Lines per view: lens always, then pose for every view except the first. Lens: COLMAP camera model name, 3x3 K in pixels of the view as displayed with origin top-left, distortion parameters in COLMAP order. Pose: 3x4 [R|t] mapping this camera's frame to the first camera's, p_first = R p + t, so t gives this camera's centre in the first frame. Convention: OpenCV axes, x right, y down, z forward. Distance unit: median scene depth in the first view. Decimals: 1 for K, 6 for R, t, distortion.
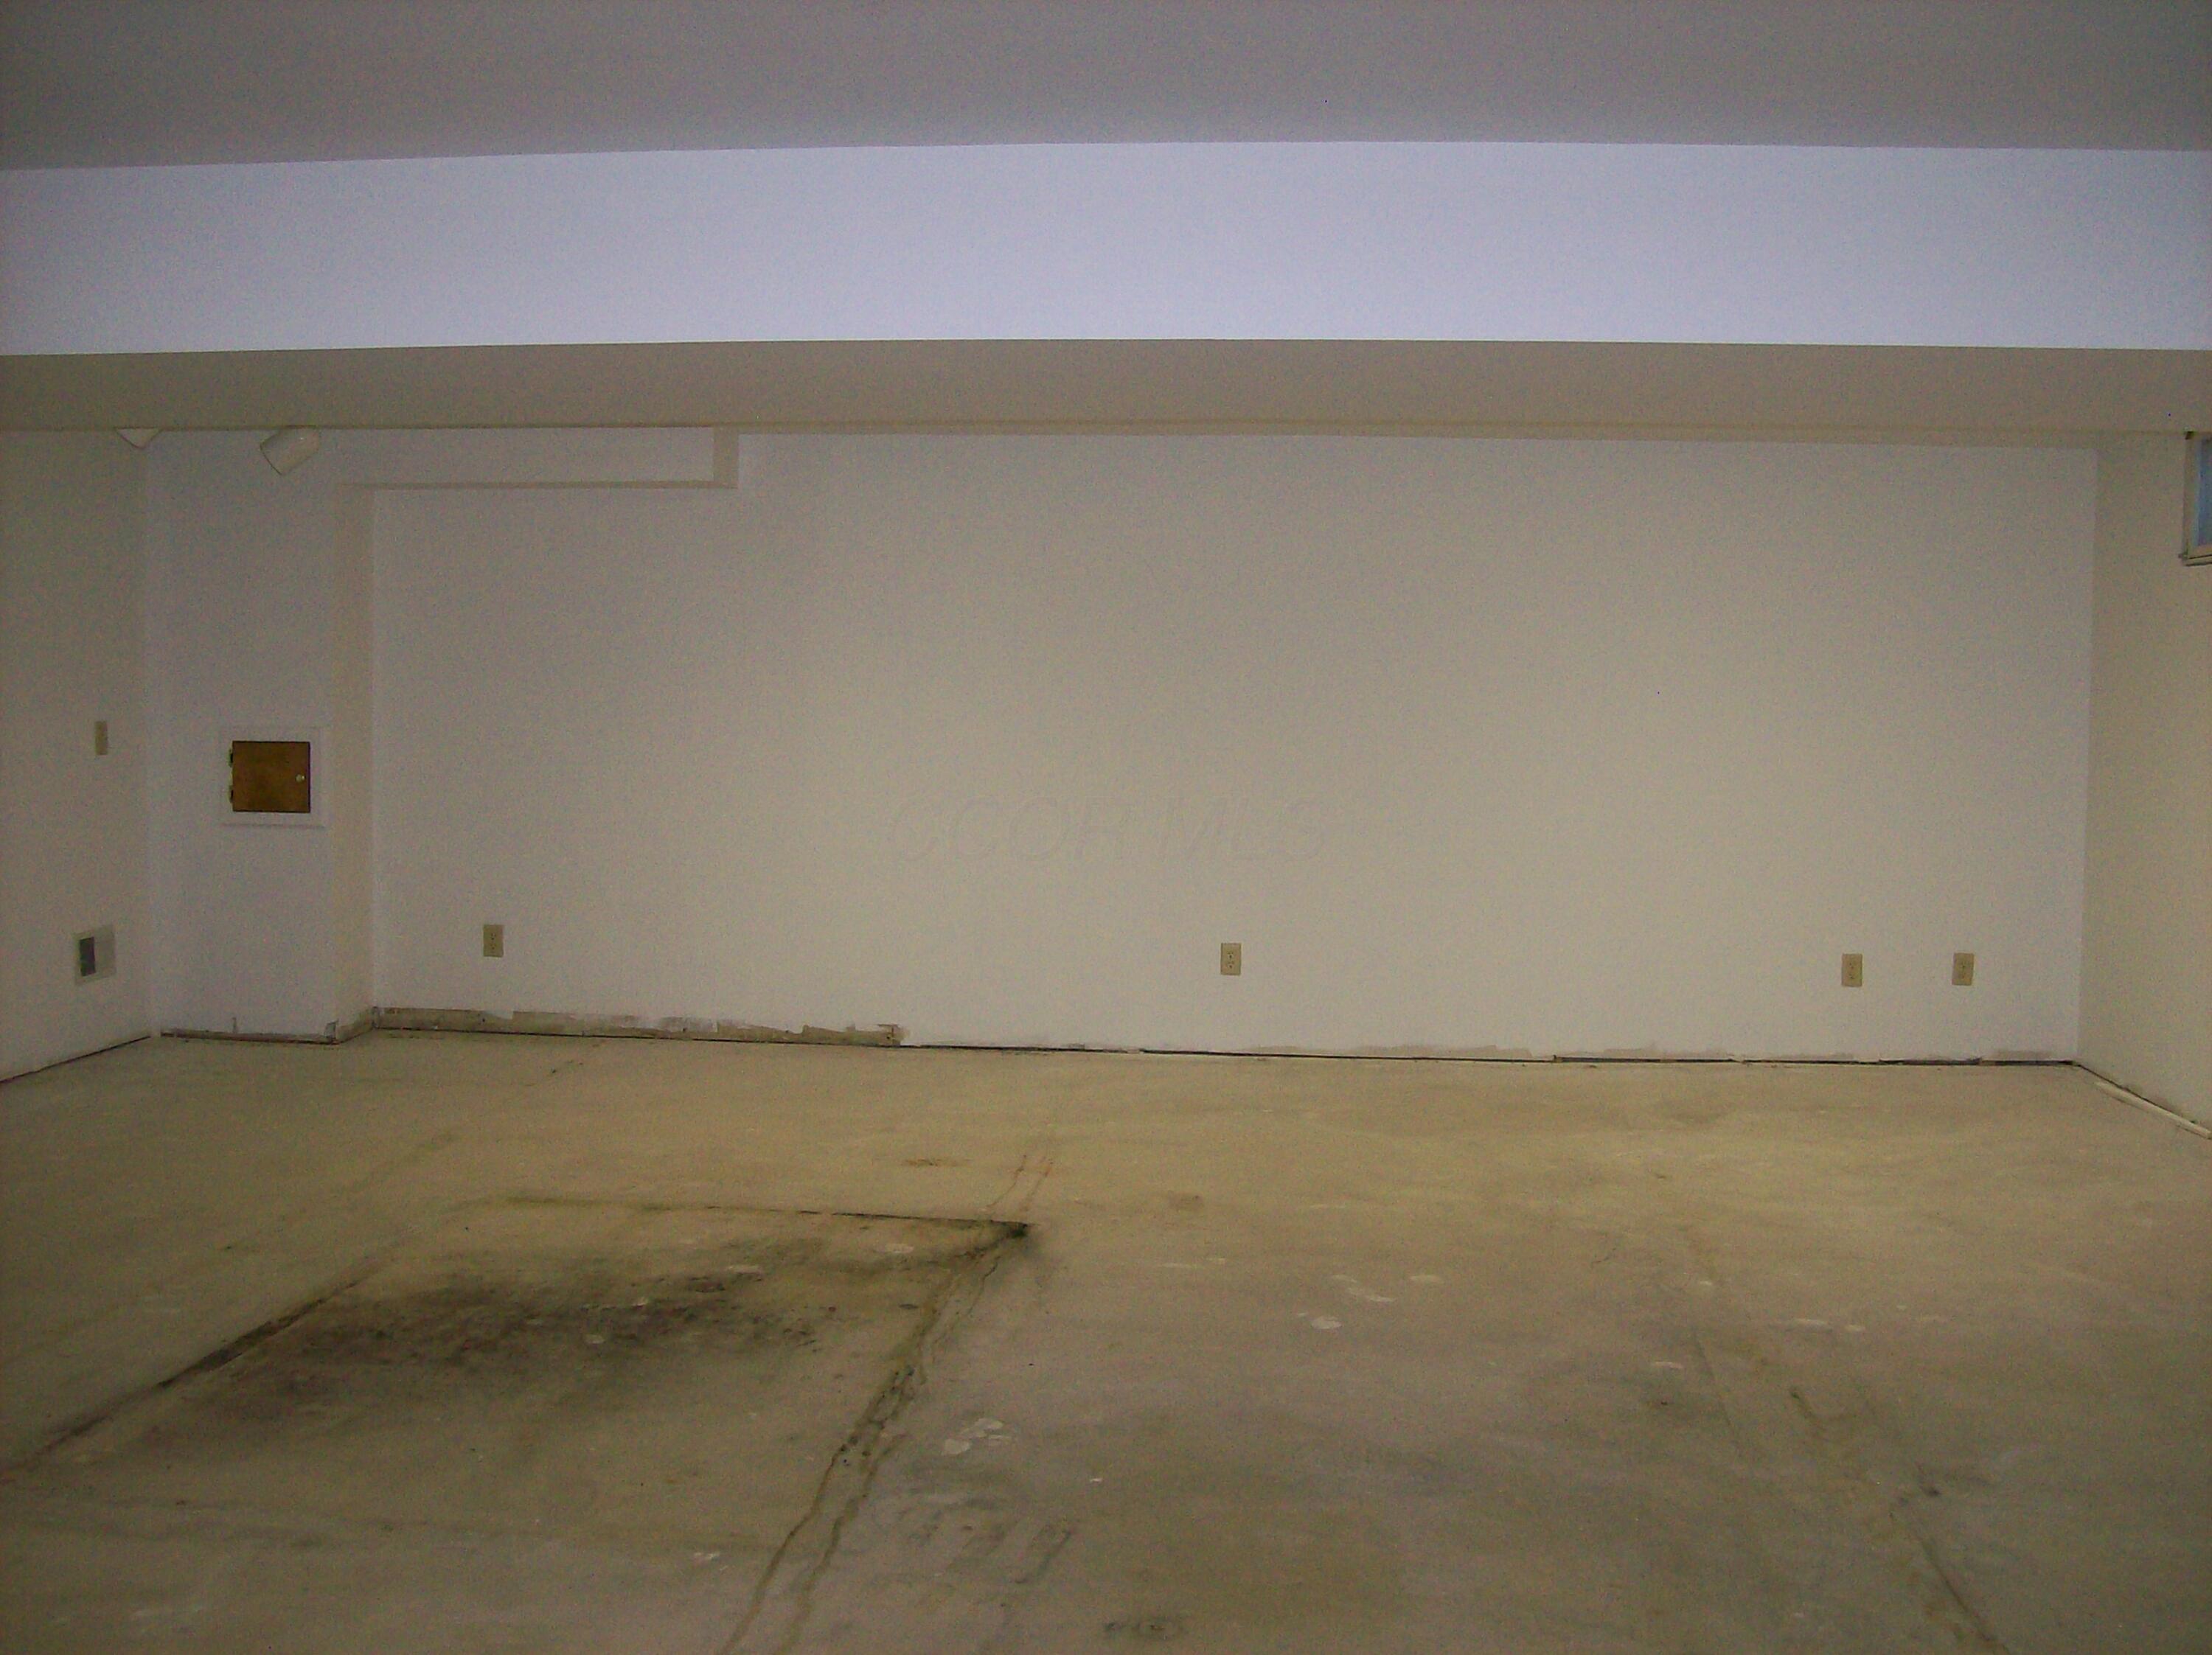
lens RADIAL K [[2276.7, 0, 1071.8], [0, 2276.7, 819.7], [0, 0, 1]] dist [-0.161889, 0.070908]
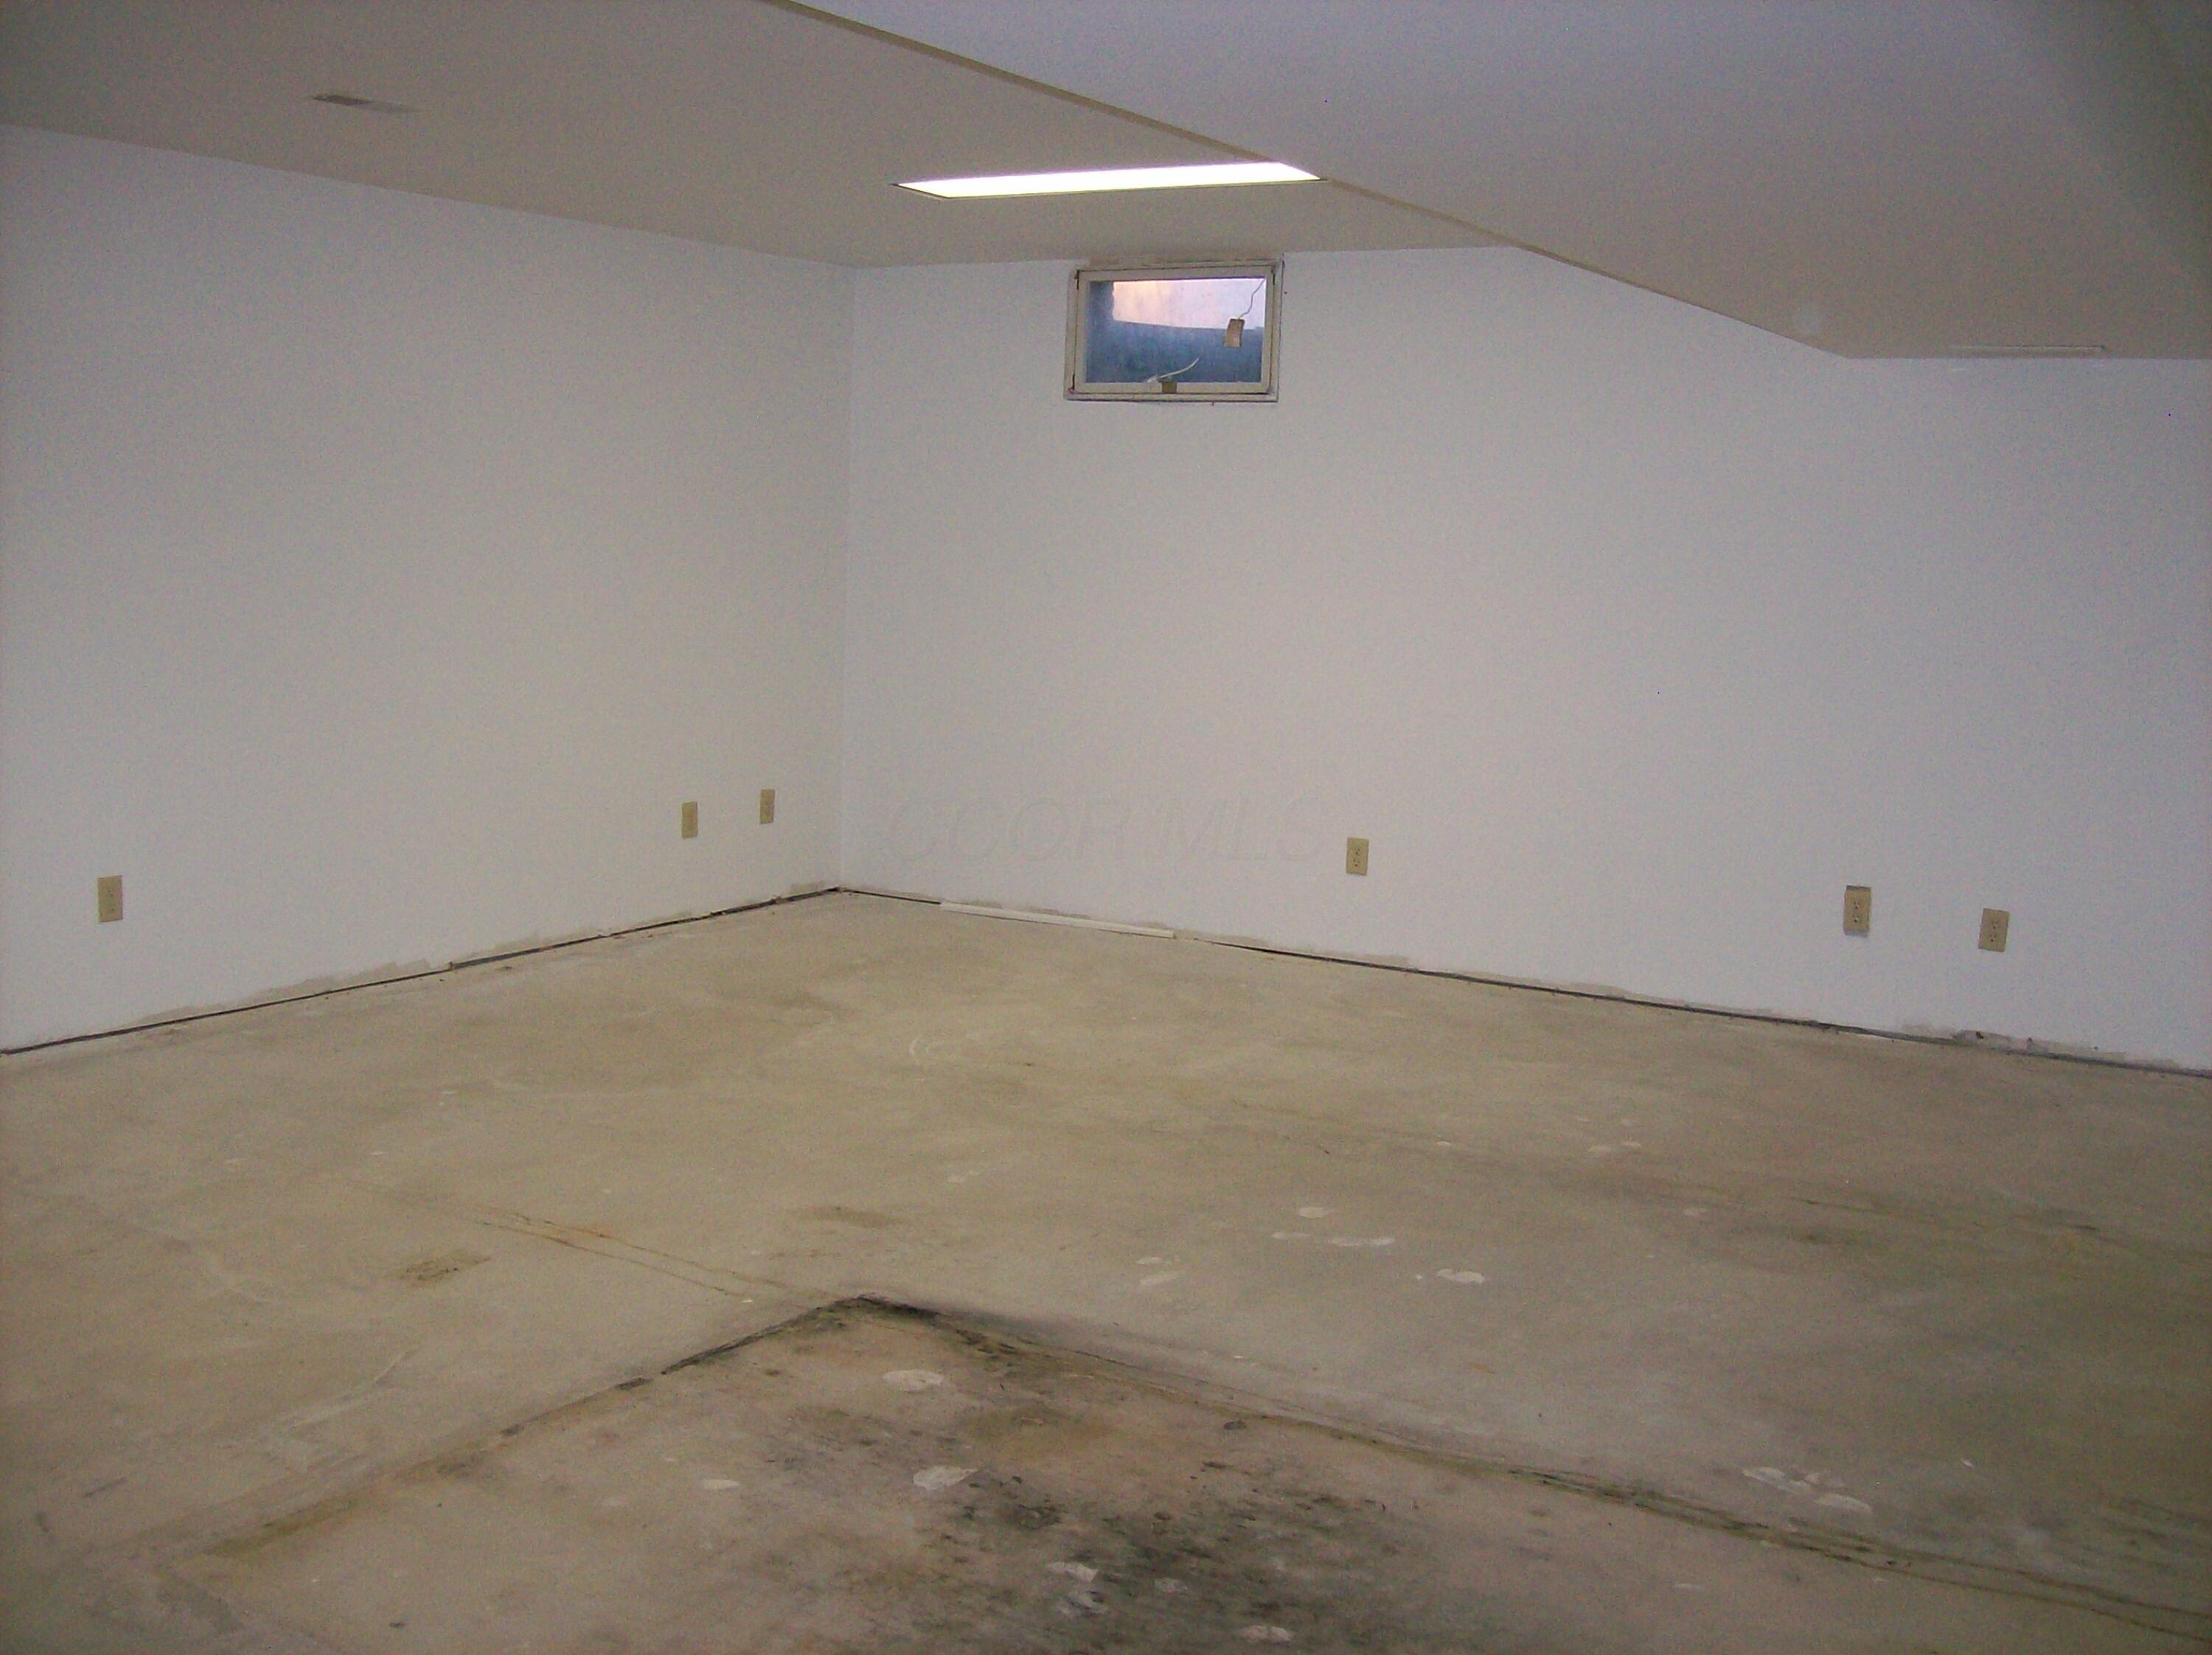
lens RADIAL K [[2276.7, 0, 1071.8], [0, 2276.7, 819.7], [0, 0, 1]] dist [-0.161889, 0.070908]
pose [[0.404496, -0.103008, 0.908720, -0.499359], [0.026160, 0.994533, 0.101090, -0.026020], [-0.914166, -0.017118, 0.404979, 0.558542]]
